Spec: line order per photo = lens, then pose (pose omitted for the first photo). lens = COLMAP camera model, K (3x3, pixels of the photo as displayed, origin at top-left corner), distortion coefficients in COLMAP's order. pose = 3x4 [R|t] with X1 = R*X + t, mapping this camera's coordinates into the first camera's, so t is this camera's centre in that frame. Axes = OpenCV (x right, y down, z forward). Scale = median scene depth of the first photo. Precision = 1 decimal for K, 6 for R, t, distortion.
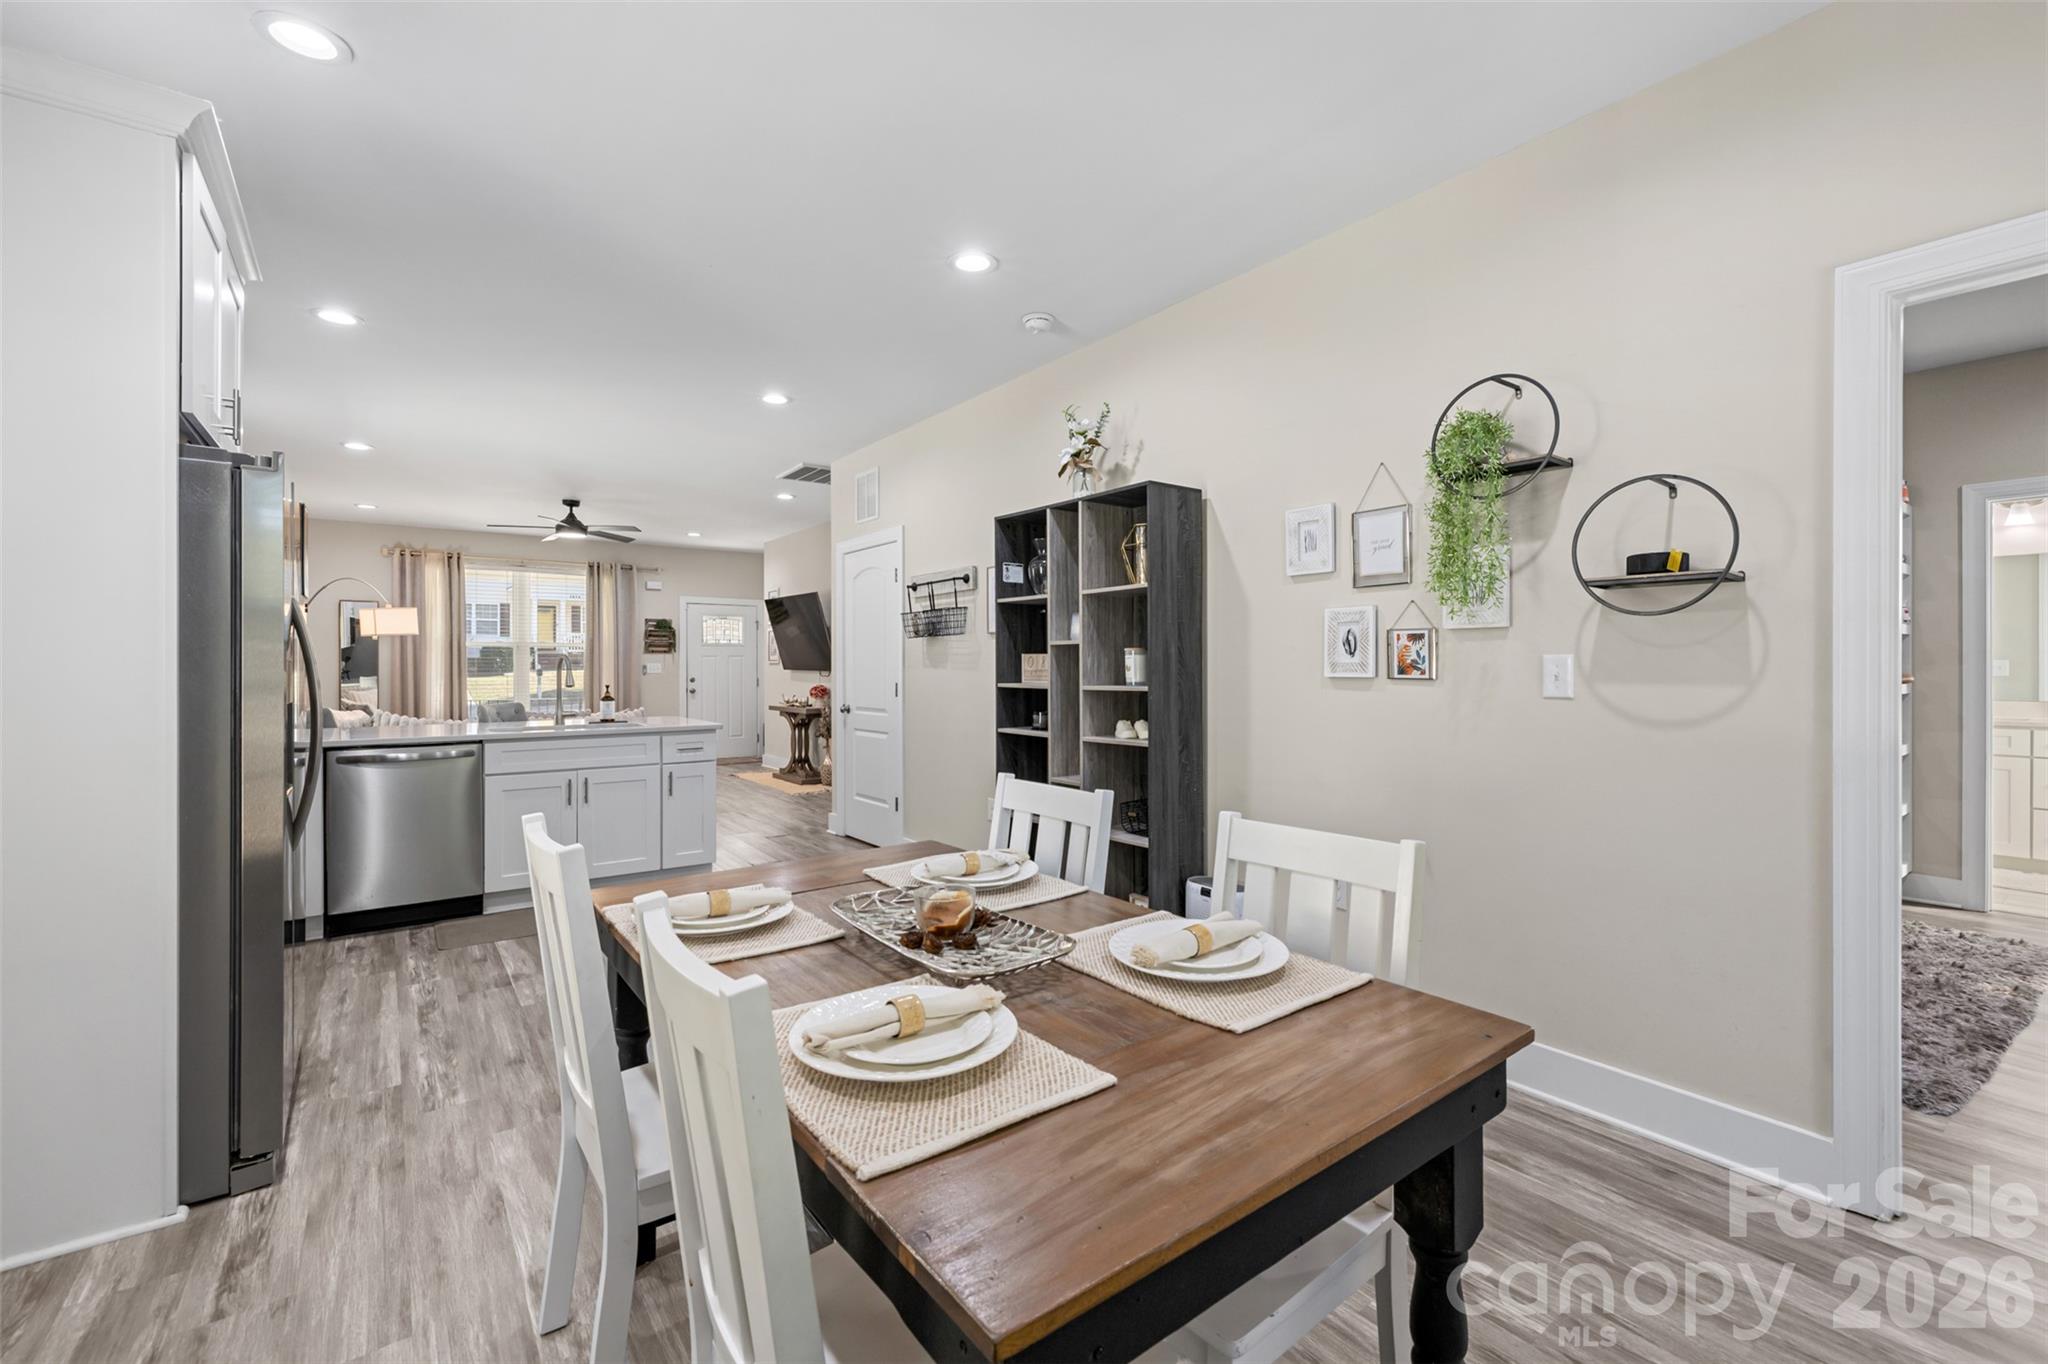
lens RADIAL K [[864.0, 0, 1023.1], [0, 864.0, 676.8], [0, 0, 1]] dist [0.002380, -0.000161]
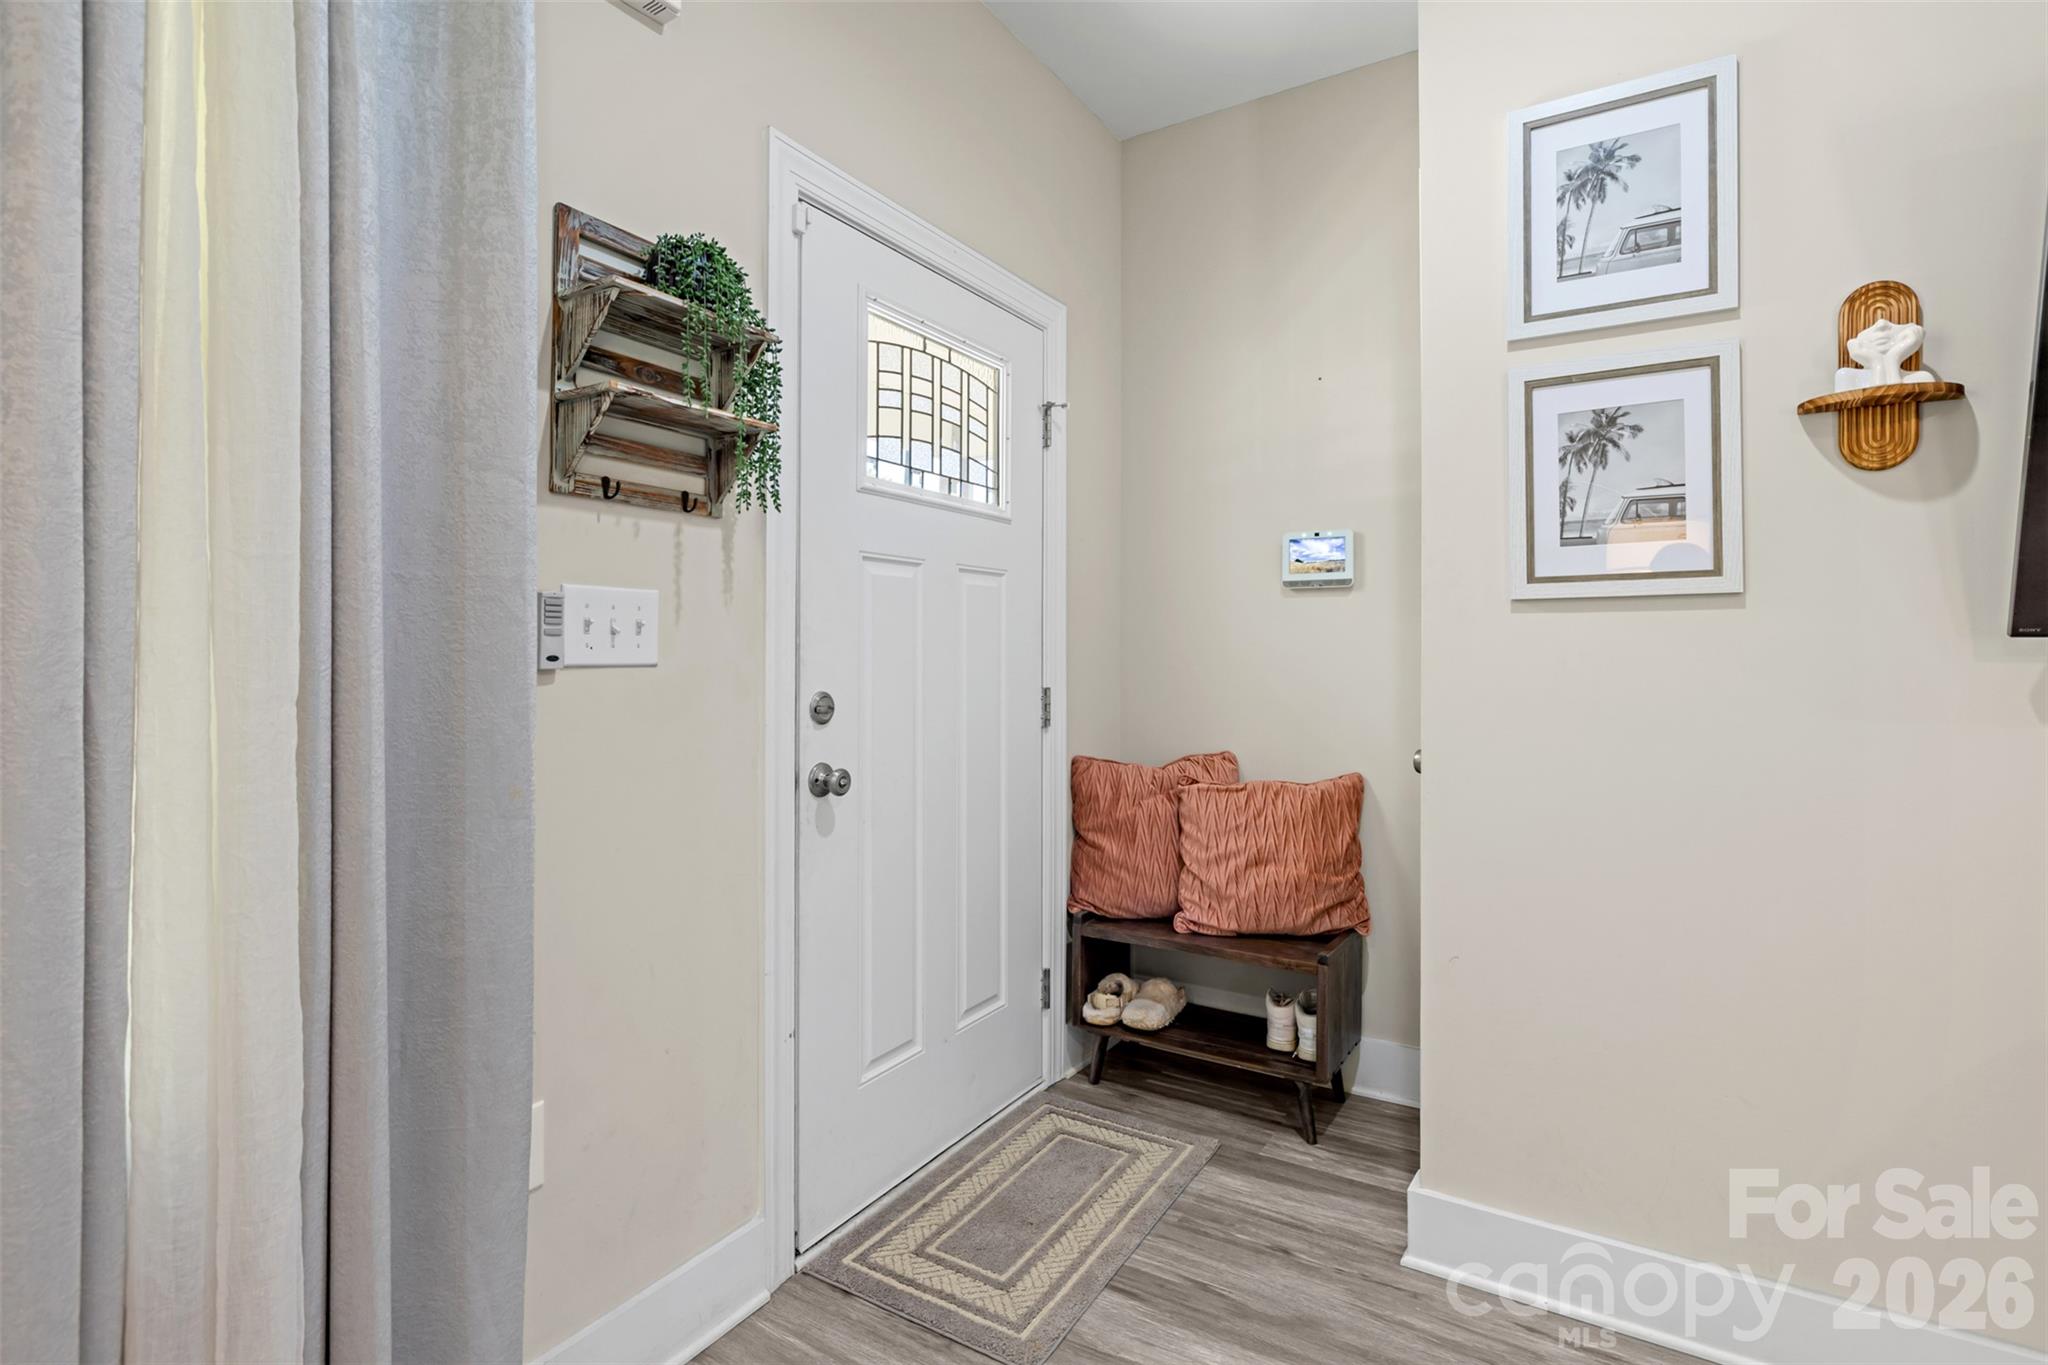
lens RADIAL K [[981.9, 0, 1028.6], [0, 981.9, 643.9], [0, 0, 1]] dist [-0.004071, -0.000143]
pose [[0.927724, 0.006387, 0.373212, -0.578434], [0.002497, 0.999725, -0.023316, -0.004969], [-0.373258, 0.022563, 0.927453, 1.155888]]
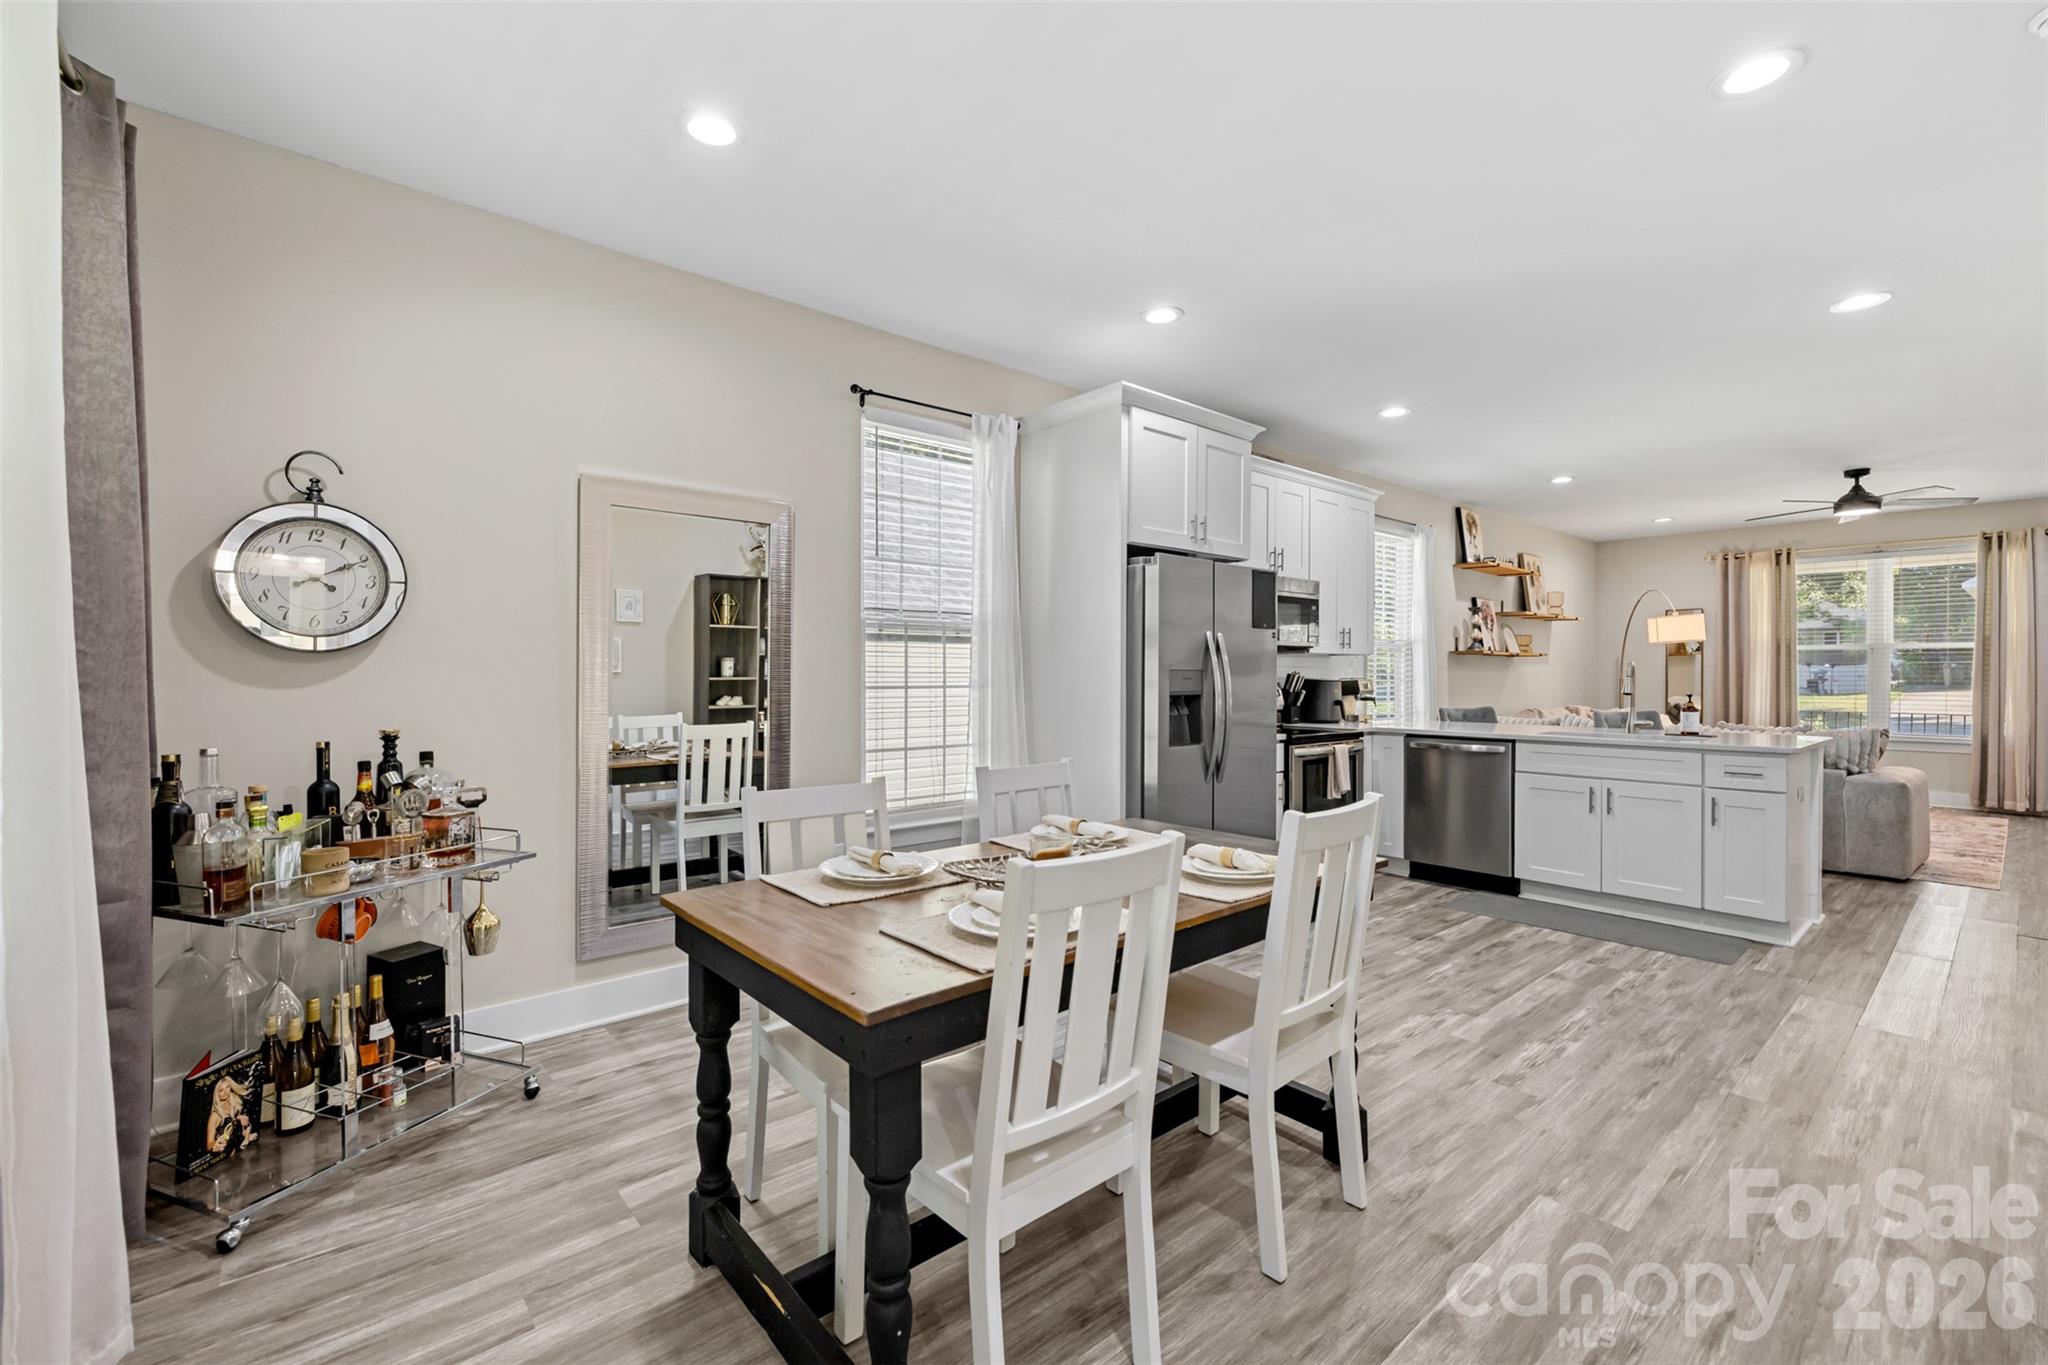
lens RADIAL K [[864.0, 0, 1023.1], [0, 864.0, 677.3], [0, 0, 1]] dist [0.002380, -0.000161]
pose [[0.073219, 0.006822, -0.997293, 0.237091], [-0.012567, 0.999904, 0.005917, -0.002902], [0.997237, 0.012100, 0.073298, 0.156664]]
